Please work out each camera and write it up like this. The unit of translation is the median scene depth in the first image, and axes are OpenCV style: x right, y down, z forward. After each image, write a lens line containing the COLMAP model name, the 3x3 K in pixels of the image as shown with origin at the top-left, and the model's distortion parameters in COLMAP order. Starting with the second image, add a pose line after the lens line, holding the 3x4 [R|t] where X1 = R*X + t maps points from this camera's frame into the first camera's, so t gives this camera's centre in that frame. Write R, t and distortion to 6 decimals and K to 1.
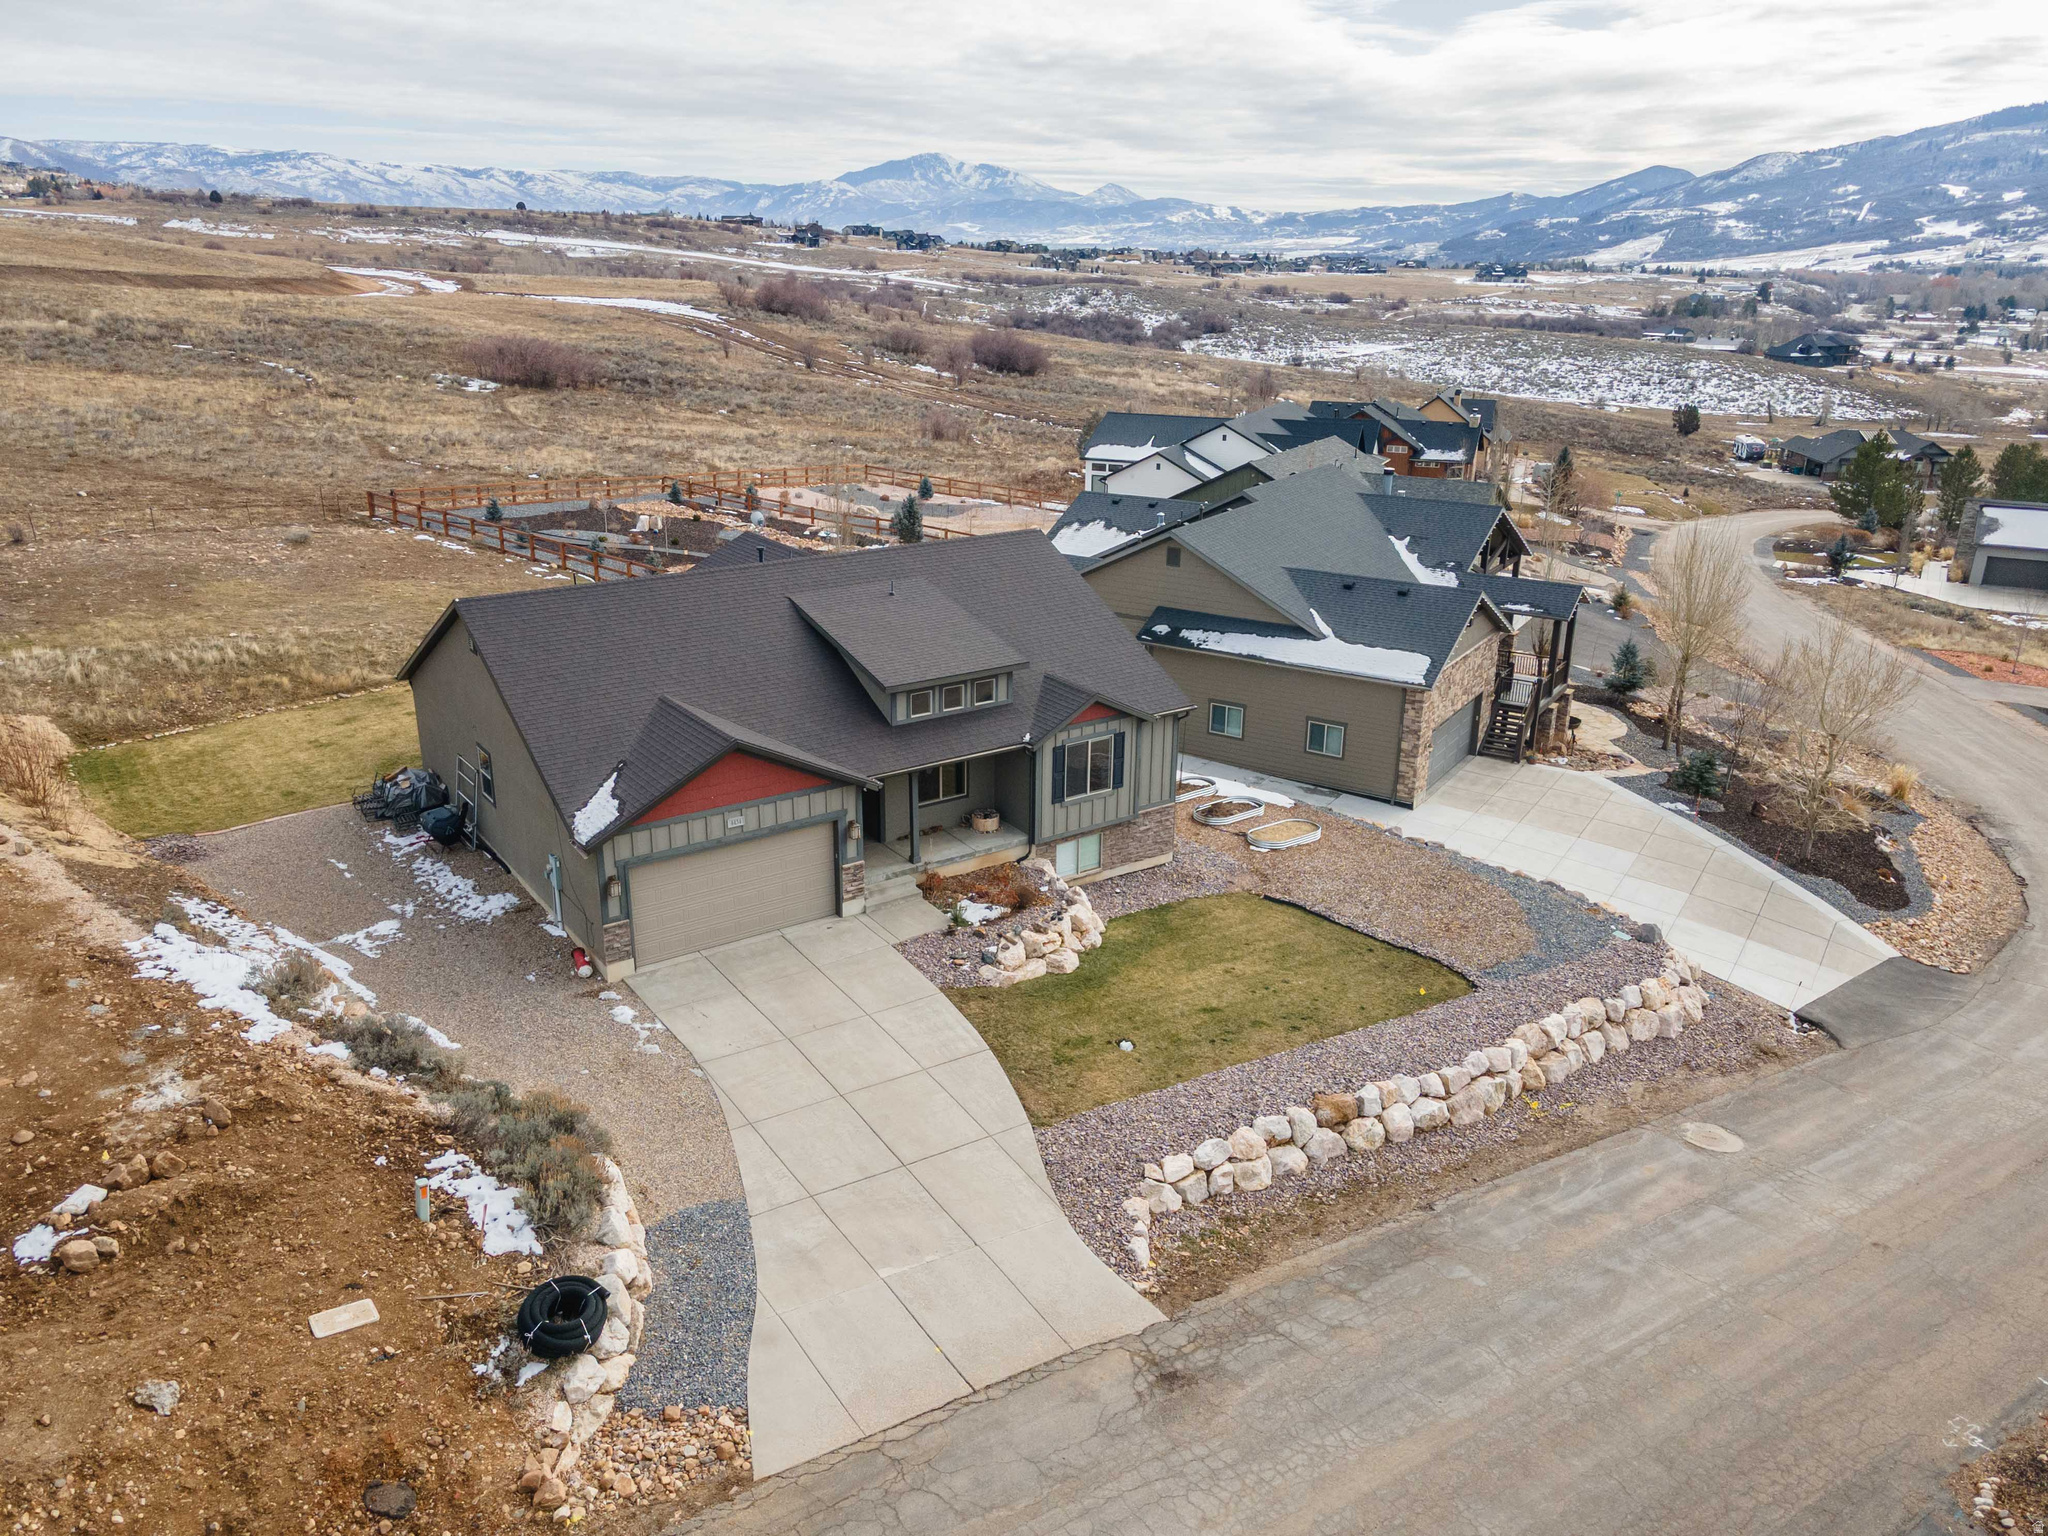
lens RADIAL K [[1496.7, 0, 993.7], [0, 1496.7, 764.5], [0, 0, 1]] dist [0.026957, 0.062089]
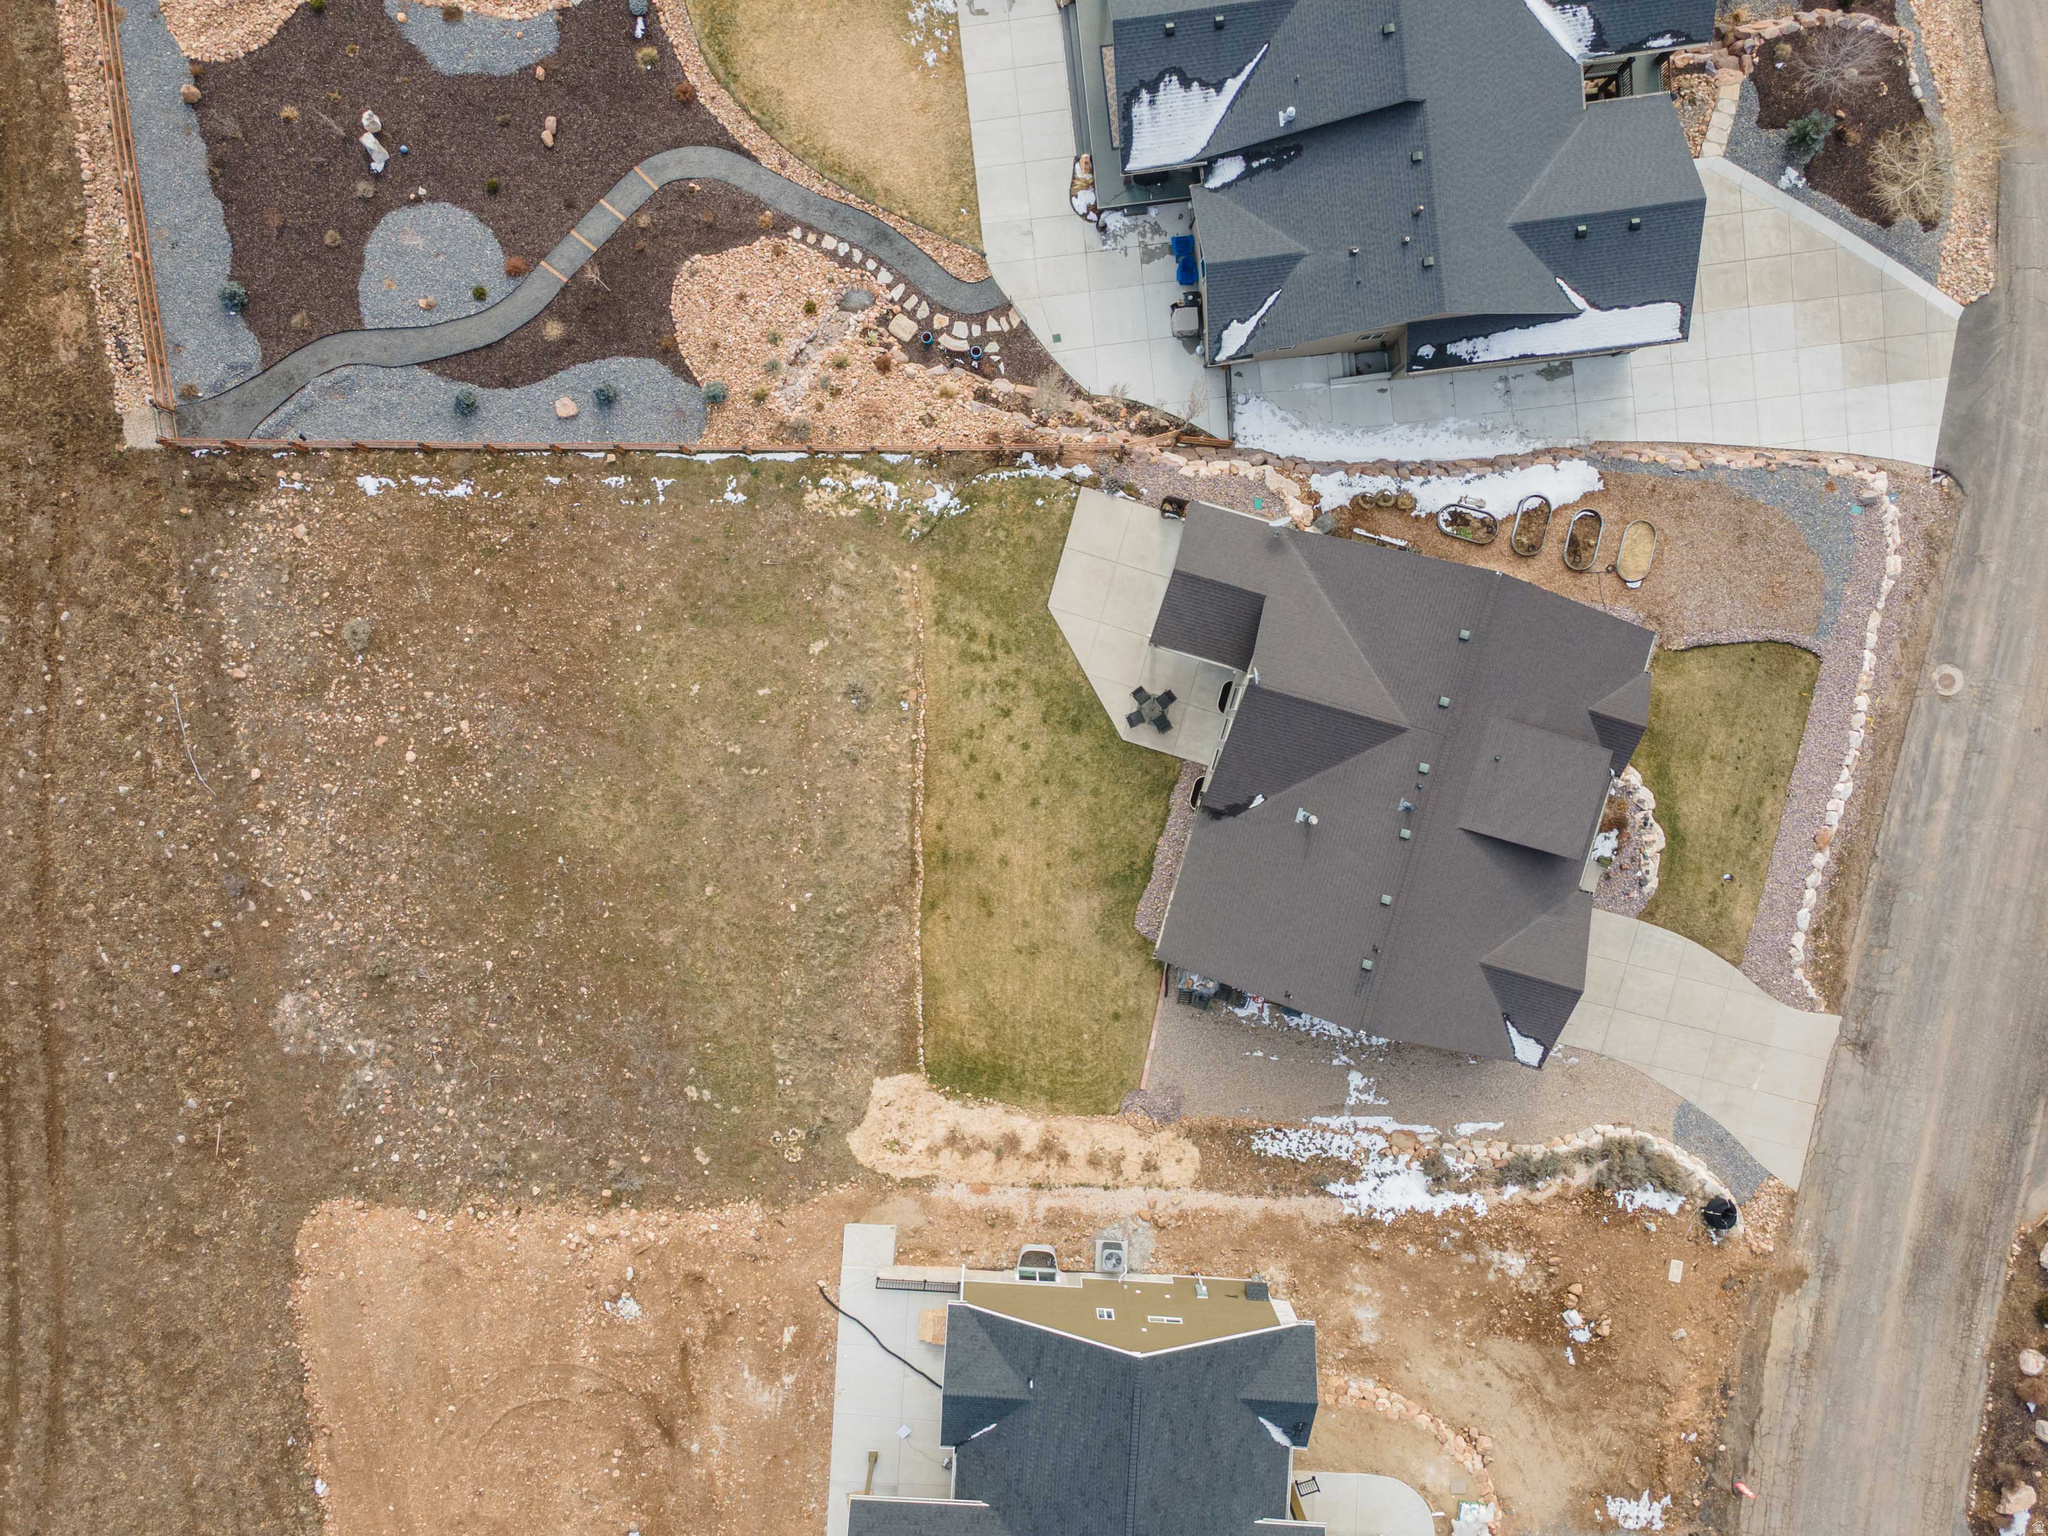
lens RADIAL K [[1485.8, 0, 1008.9], [0, 1485.8, 761.7], [0, 0, 1]] dist [0.036767, 0.004365]
pose [[0.762197, -0.646154, -0.039256, -0.356545], [0.227047, 0.210049, 0.950962, -1.509723], [-0.606222, -0.733733, 0.306806, 0.867113]]
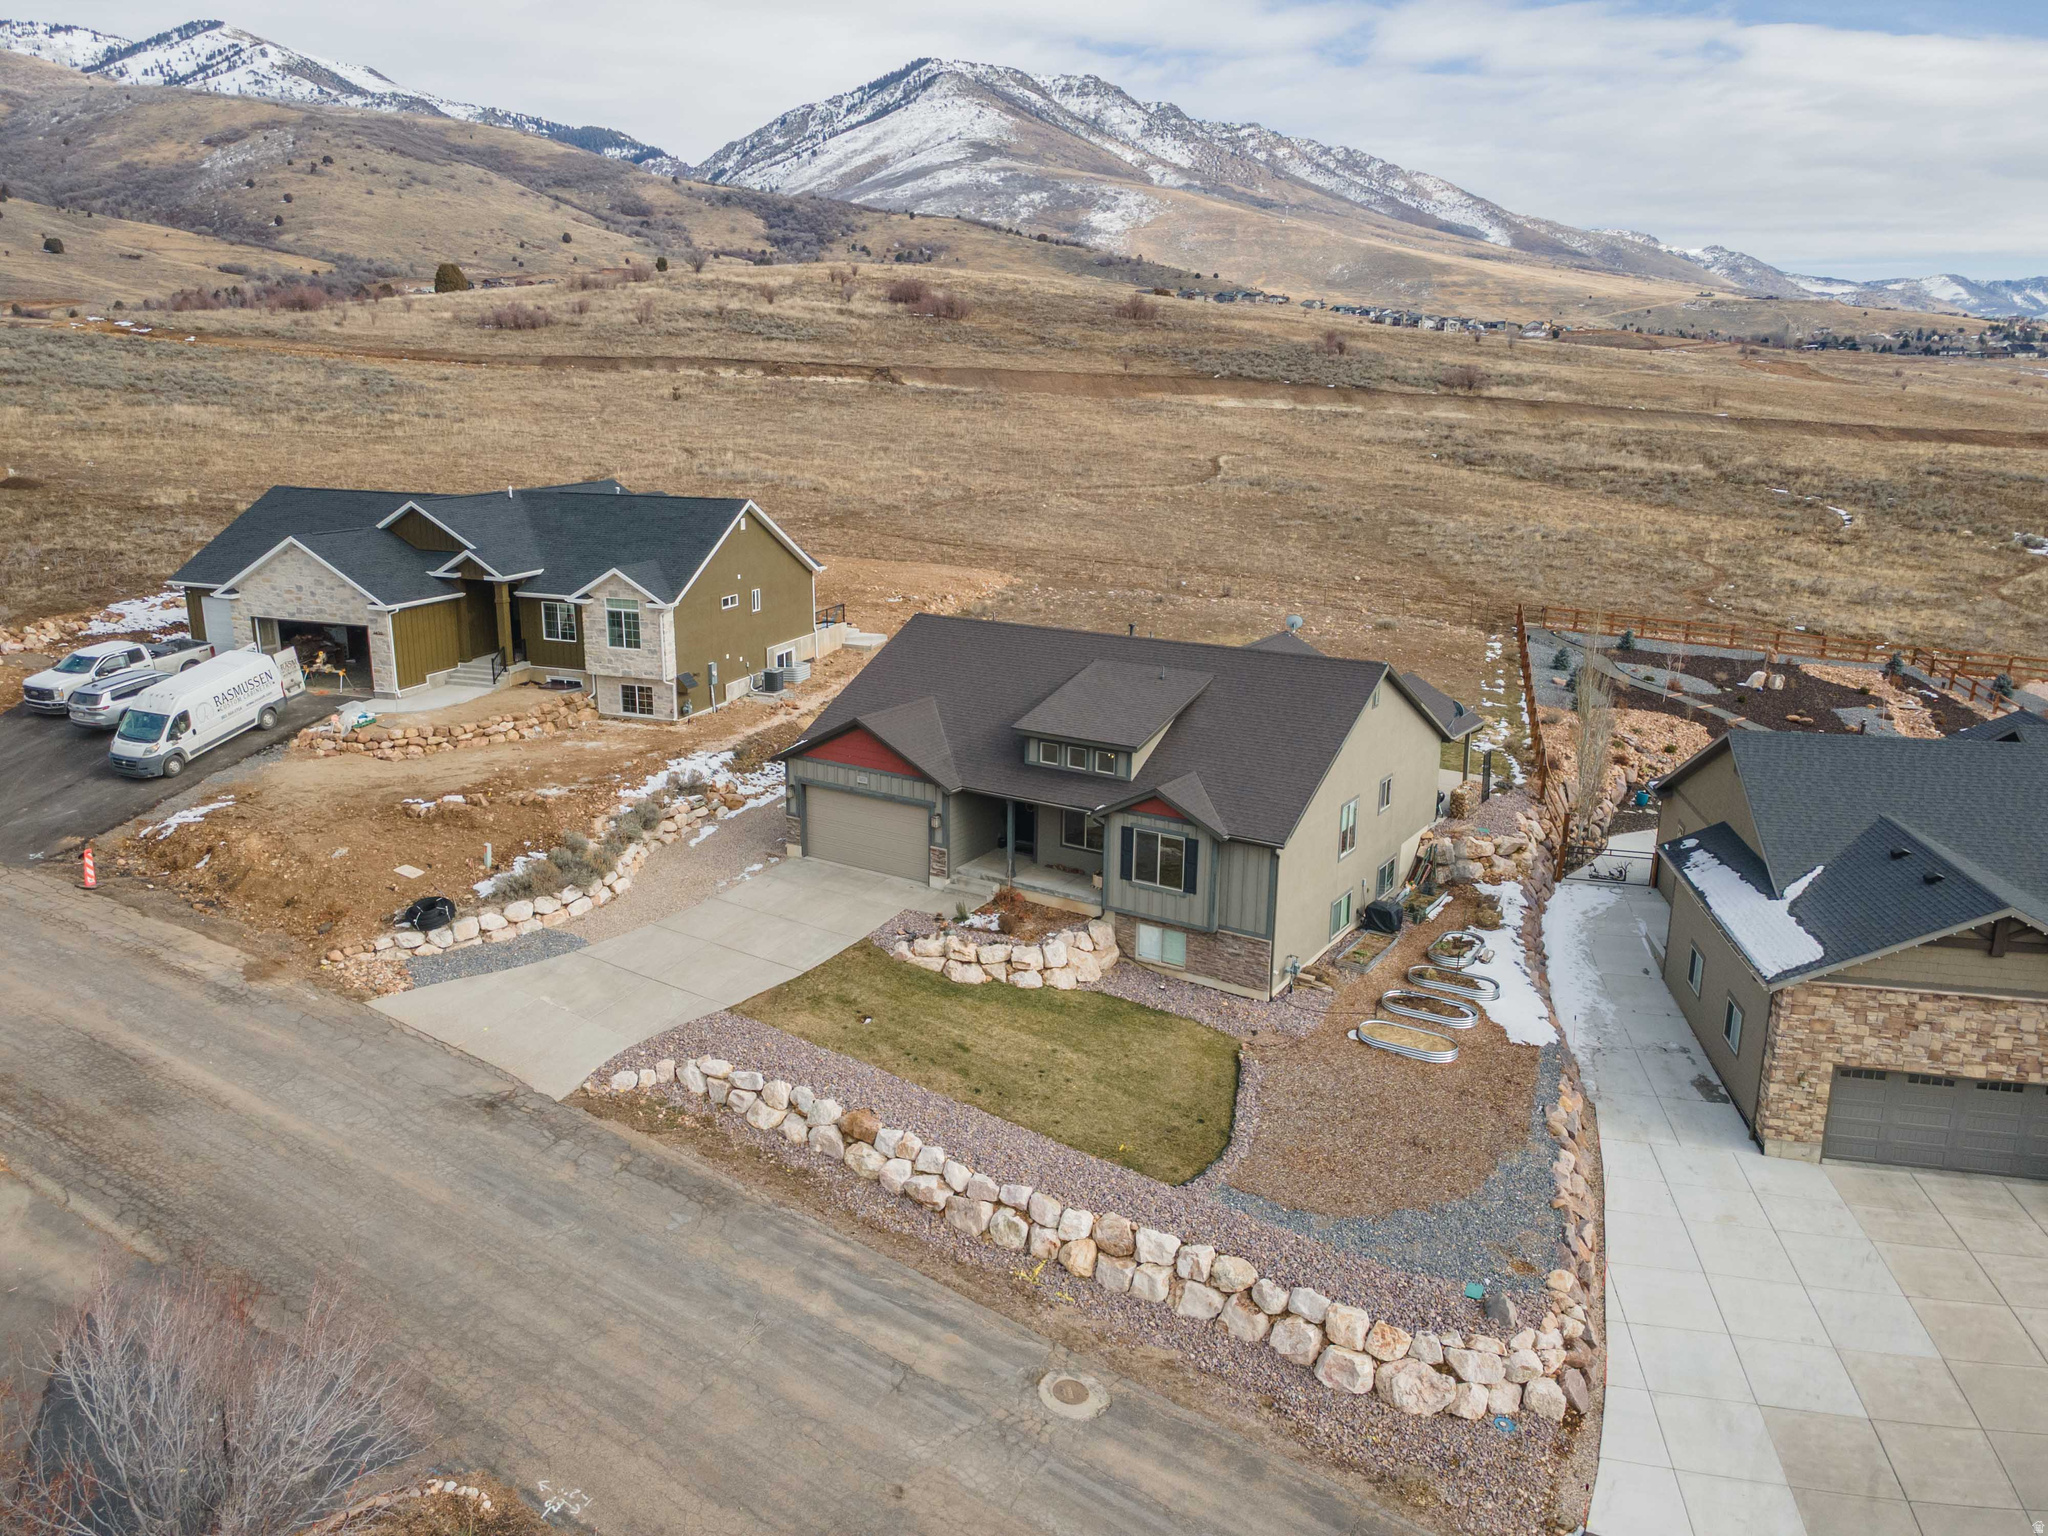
lens RADIAL K [[1485.8, 0, 1008.9], [0, 1485.8, 761.7], [0, 0, 1]] dist [0.036767, 0.004365]
pose [[0.396324, 0.230799, -0.888627, 0.925036], [-0.313323, 0.943781, 0.105383, -0.138703], [0.862992, 0.236662, 0.446358, 0.413546]]
